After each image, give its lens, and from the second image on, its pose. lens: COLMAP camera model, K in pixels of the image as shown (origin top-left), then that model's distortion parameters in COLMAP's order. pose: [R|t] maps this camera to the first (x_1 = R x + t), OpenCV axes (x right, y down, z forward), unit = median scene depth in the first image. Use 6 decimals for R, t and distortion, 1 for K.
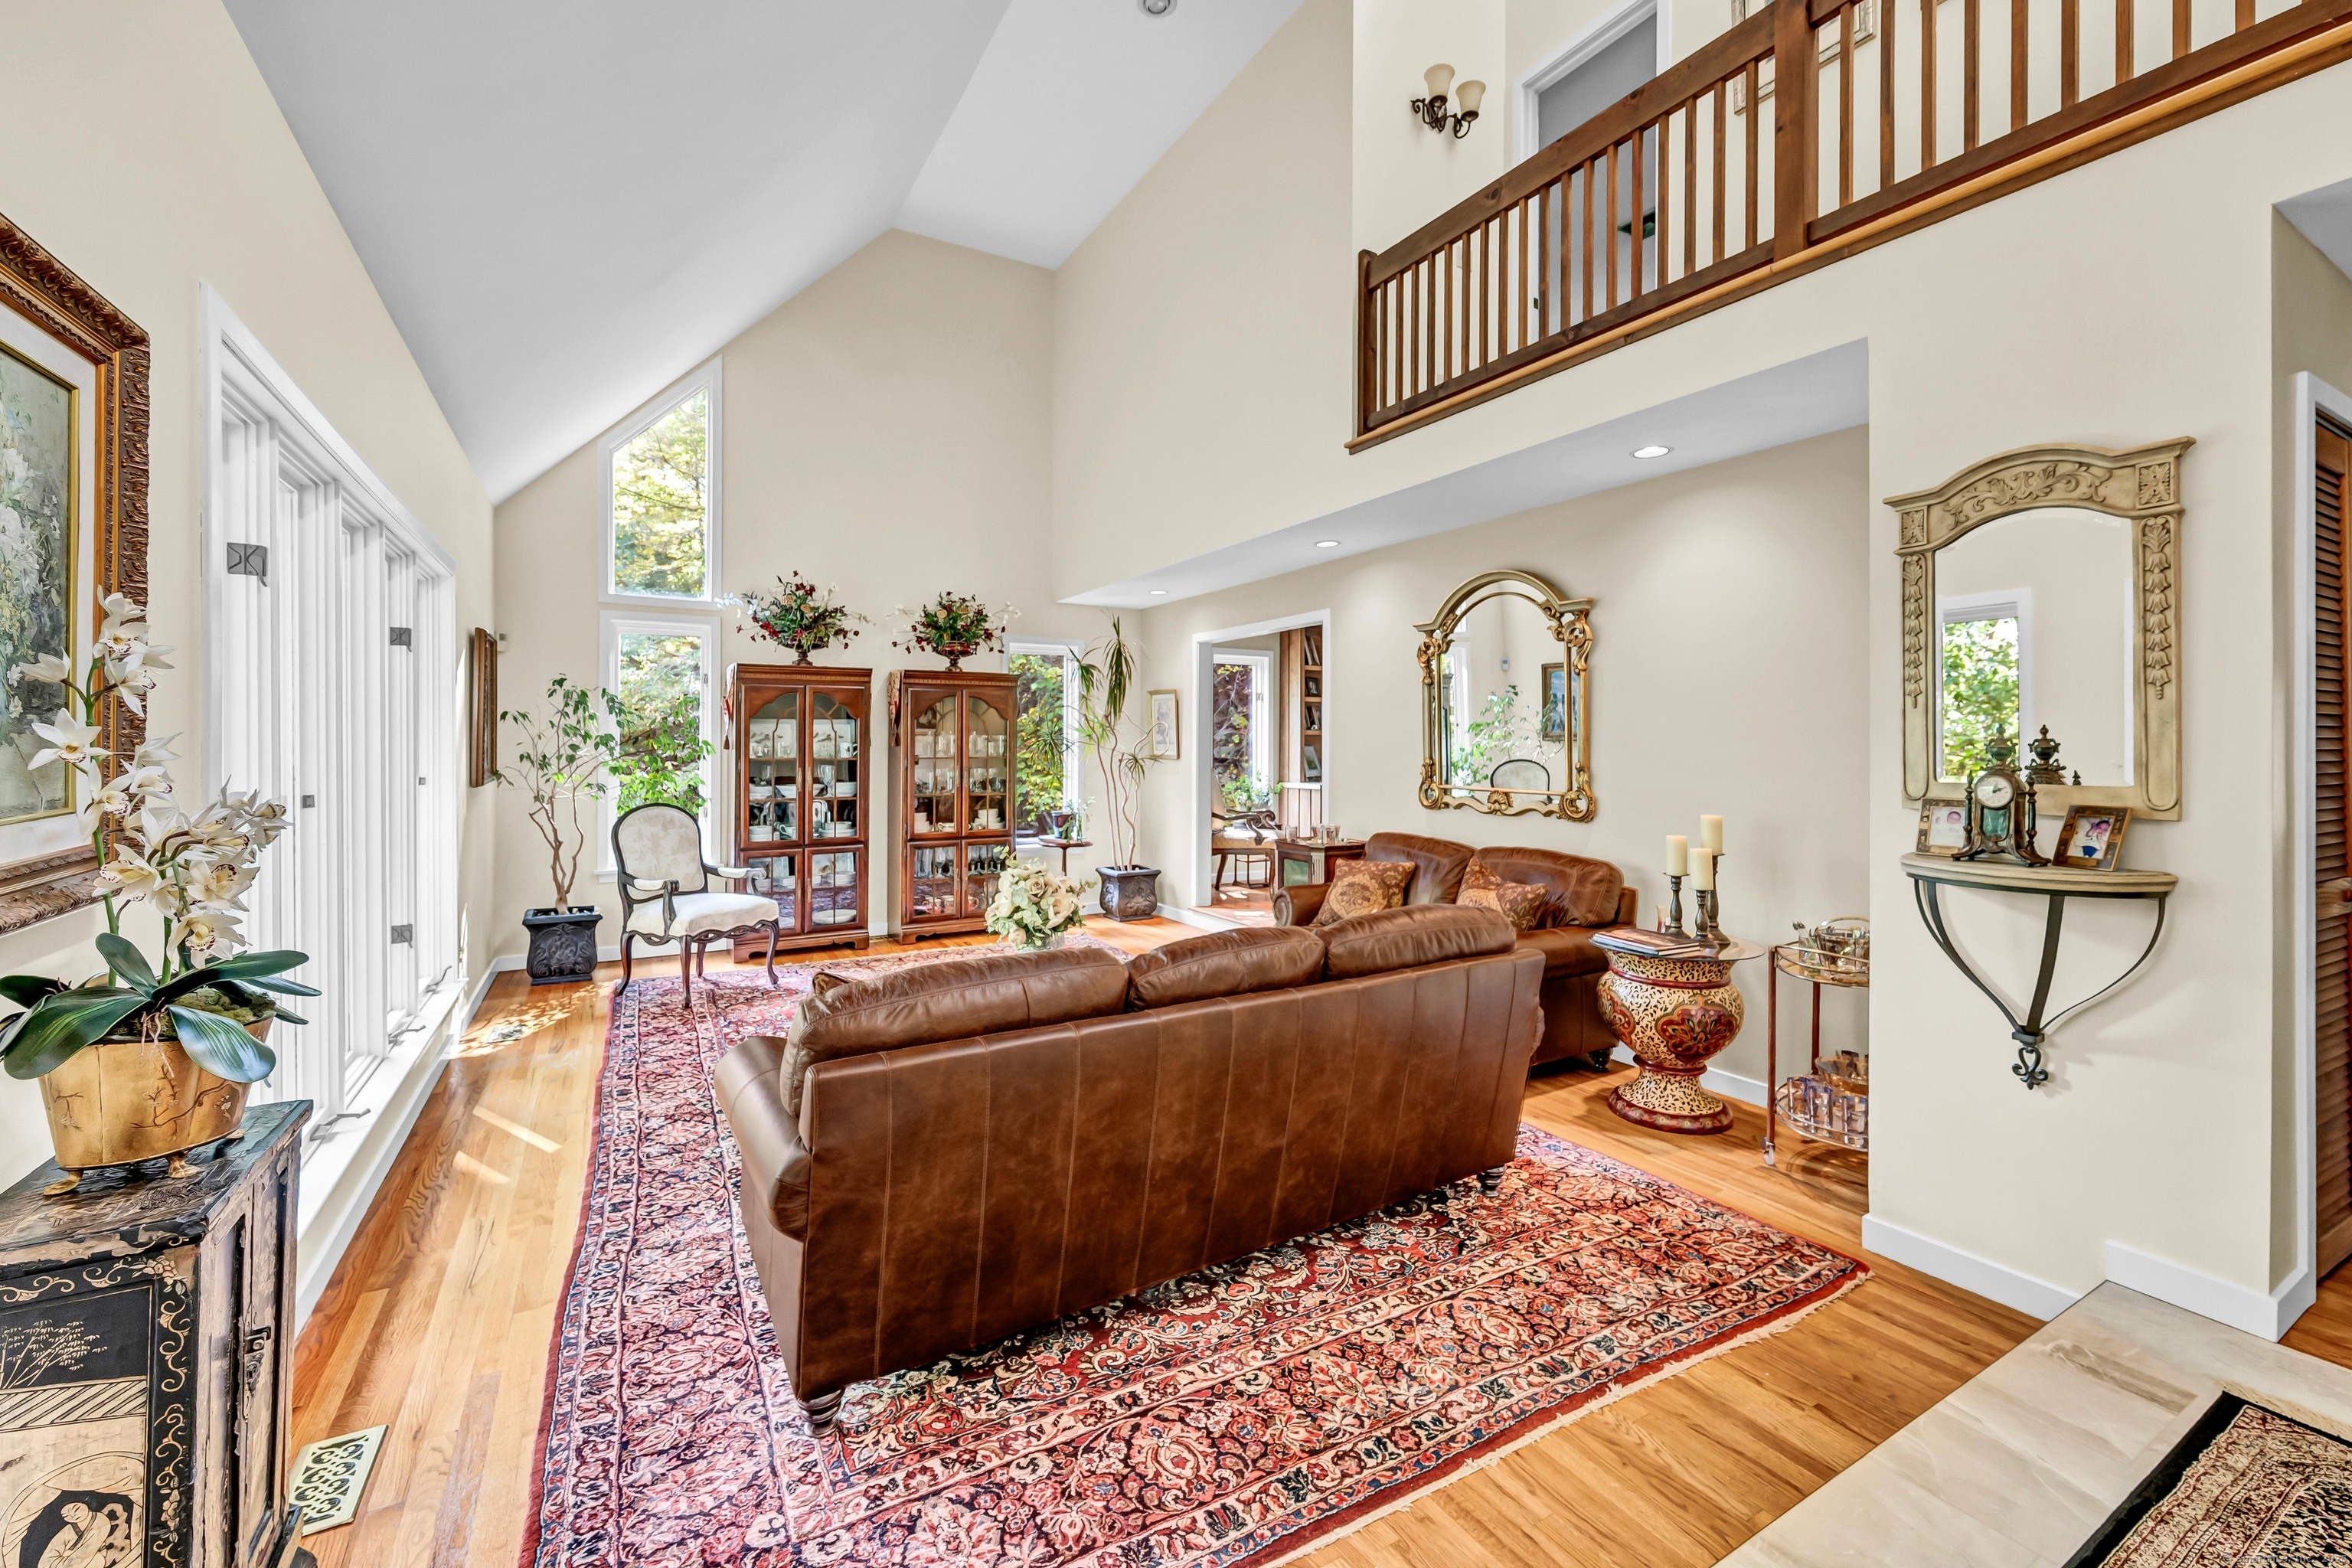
lens RADIAL K [[958.7, 0, 1175.5], [0, 958.7, 743.8], [0, 0, 1]] dist [0.000307, -0.000104]
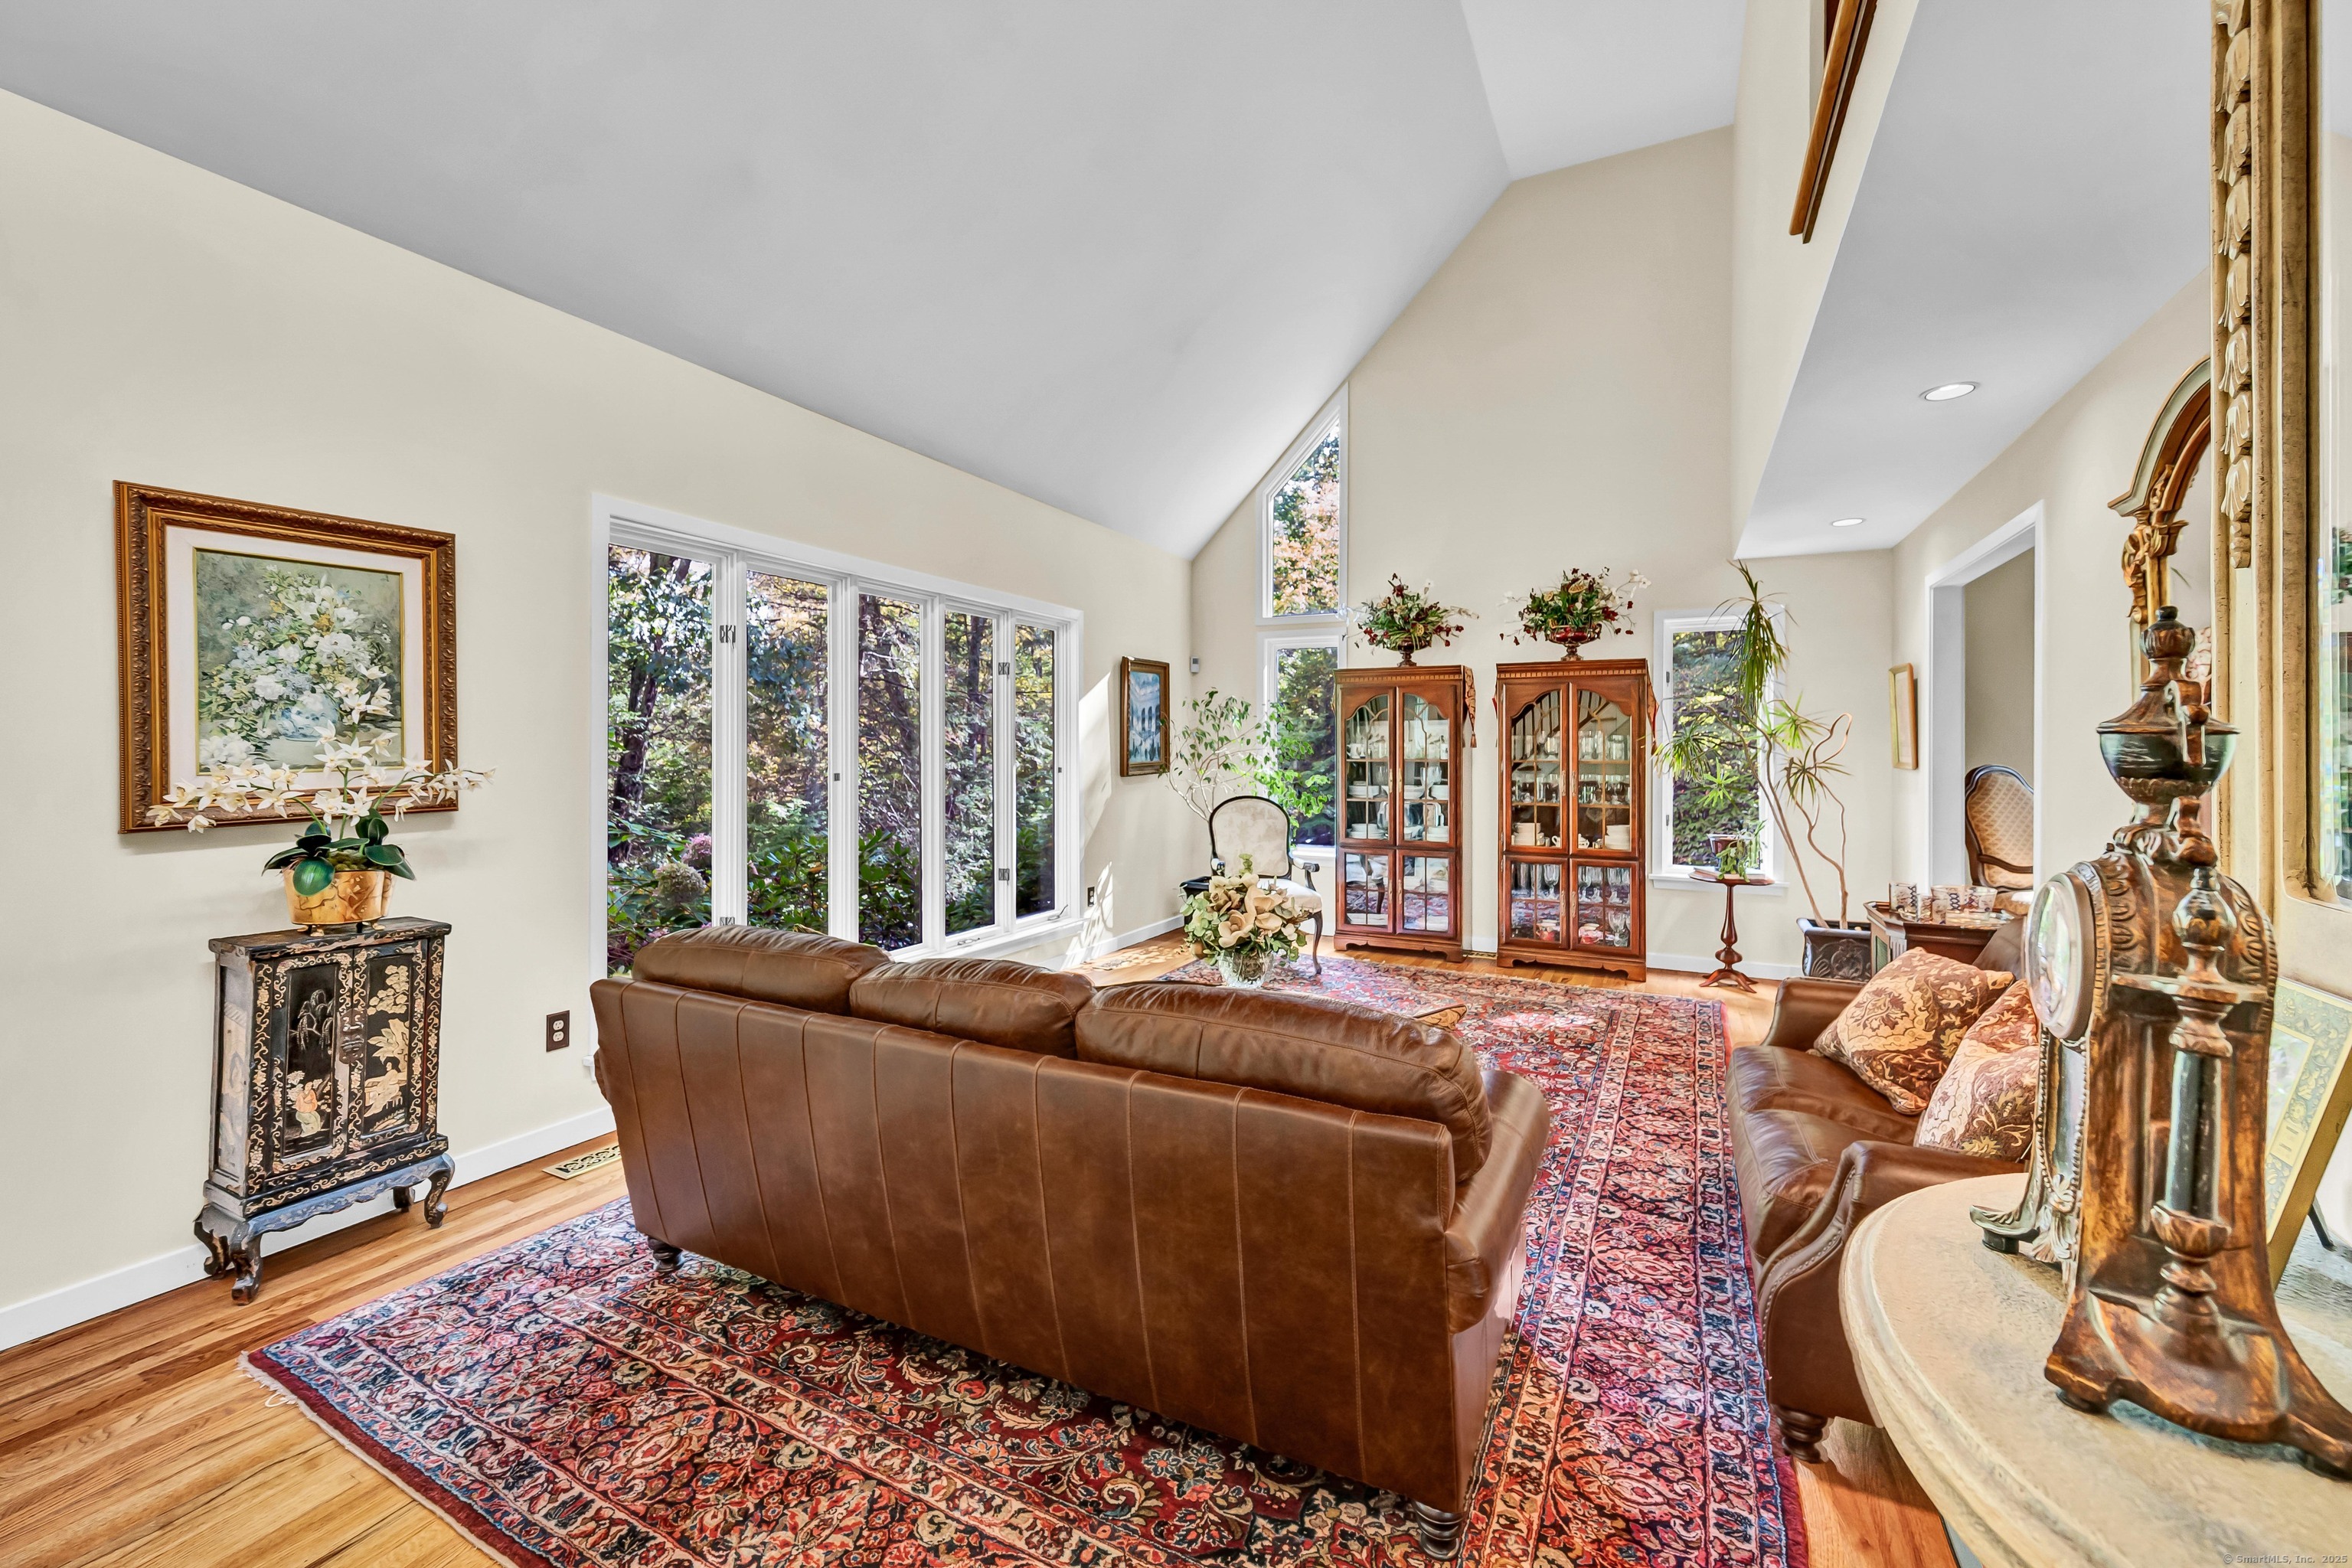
lens RADIAL K [[958.7, 0, 1175.5], [0, 958.7, 743.8], [0, 0, 1]] dist [0.000307, -0.000104]
pose [[0.540700, 0.000212, -0.841215, 0.358804], [-0.004457, 0.999987, -0.002613, 0.002756], [0.841204, 0.005162, 0.540694, 0.286794]]
